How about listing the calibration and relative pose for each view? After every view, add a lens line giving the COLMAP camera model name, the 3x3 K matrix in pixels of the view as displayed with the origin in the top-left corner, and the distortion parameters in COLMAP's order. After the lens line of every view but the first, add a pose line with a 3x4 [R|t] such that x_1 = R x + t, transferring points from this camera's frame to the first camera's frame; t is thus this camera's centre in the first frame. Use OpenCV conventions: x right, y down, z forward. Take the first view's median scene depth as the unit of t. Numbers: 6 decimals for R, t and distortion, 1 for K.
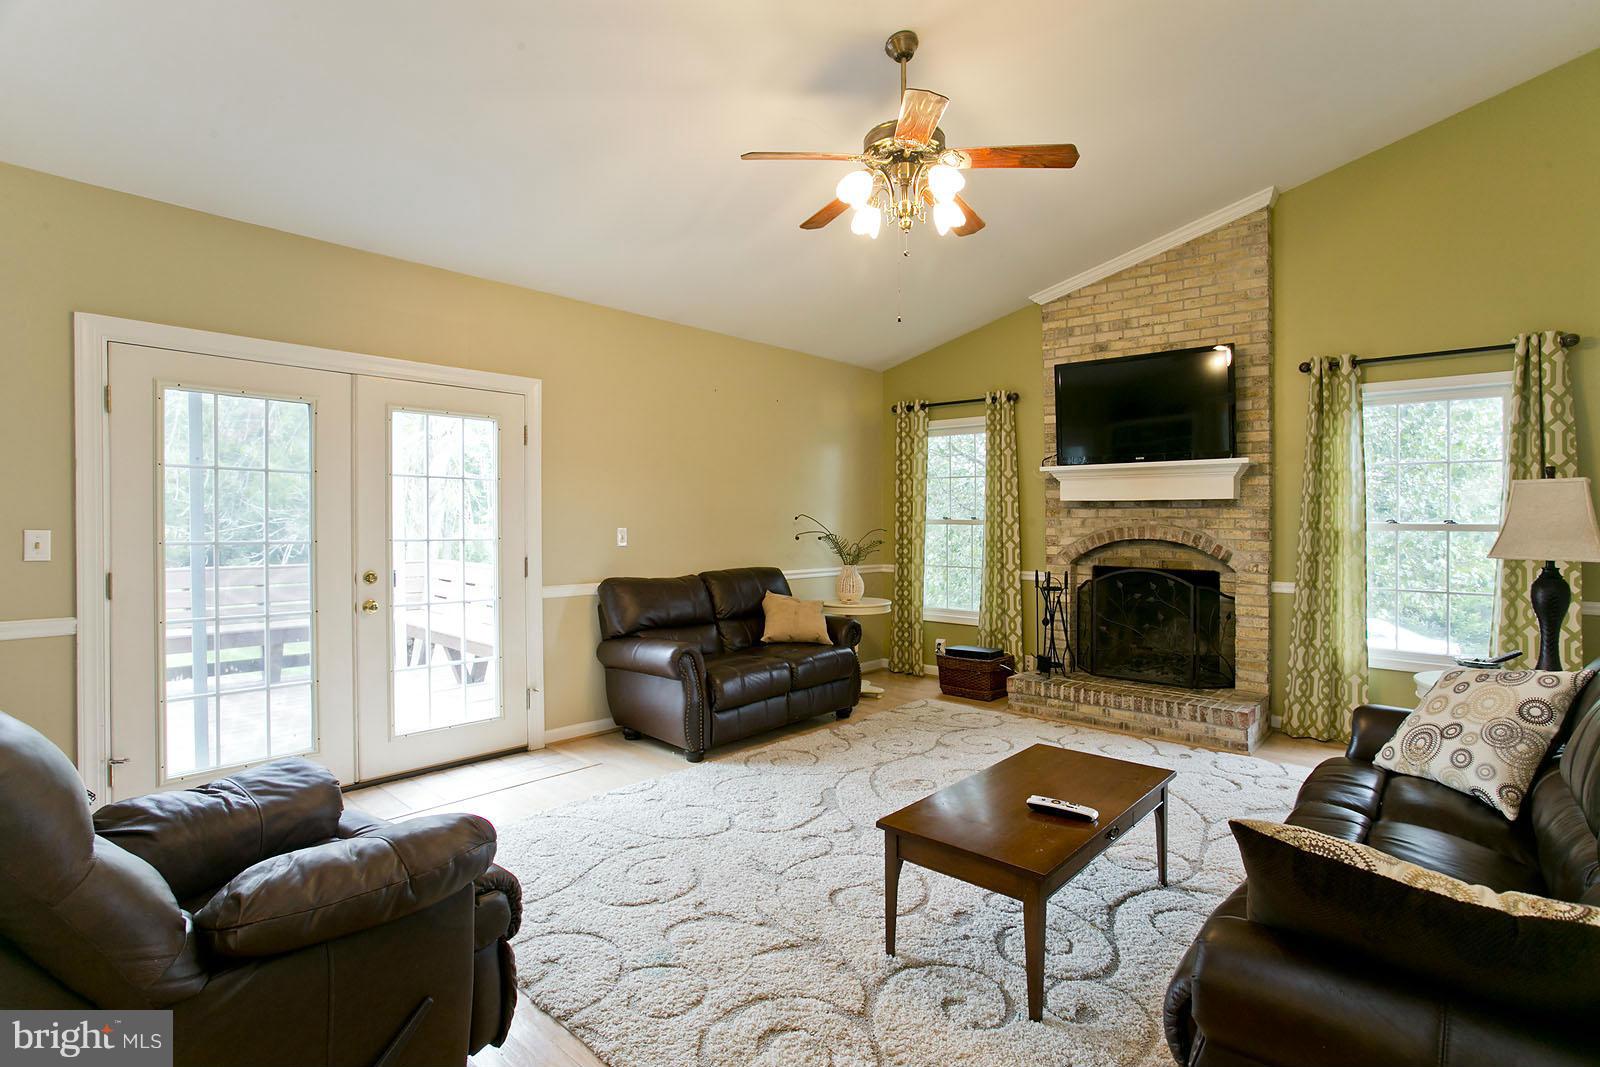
lens RADIAL K [[794.8, 0, 777.1], [0, 794.8, 522.1], [0, 0, 1]] dist [-0.050359, 0.023299]
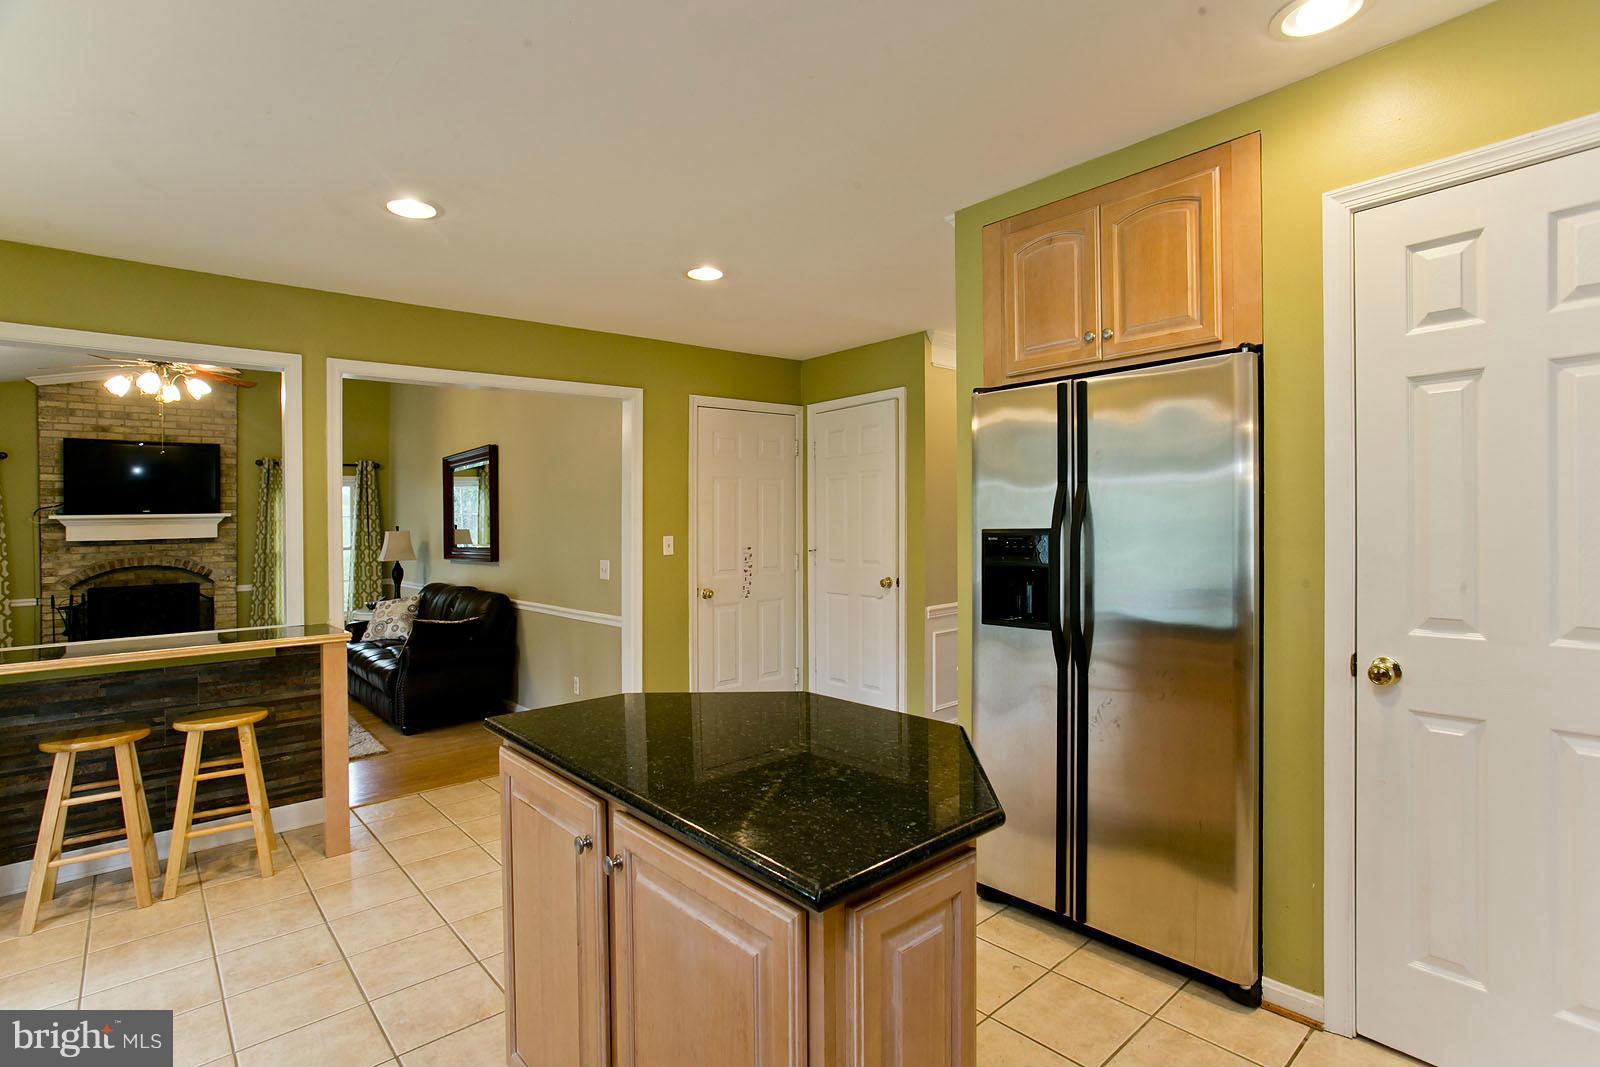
lens RADIAL K [[785.3, 0, 831.4], [0, 785.3, 493.9], [0, 0, 1]] dist [-0.050551, 0.025697]
pose [[0.076779, 0.028166, 0.996650, -0.932290], [0.030305, 0.999073, -0.030569, -0.032095], [-0.996587, 0.032551, 0.075854, -0.417794]]
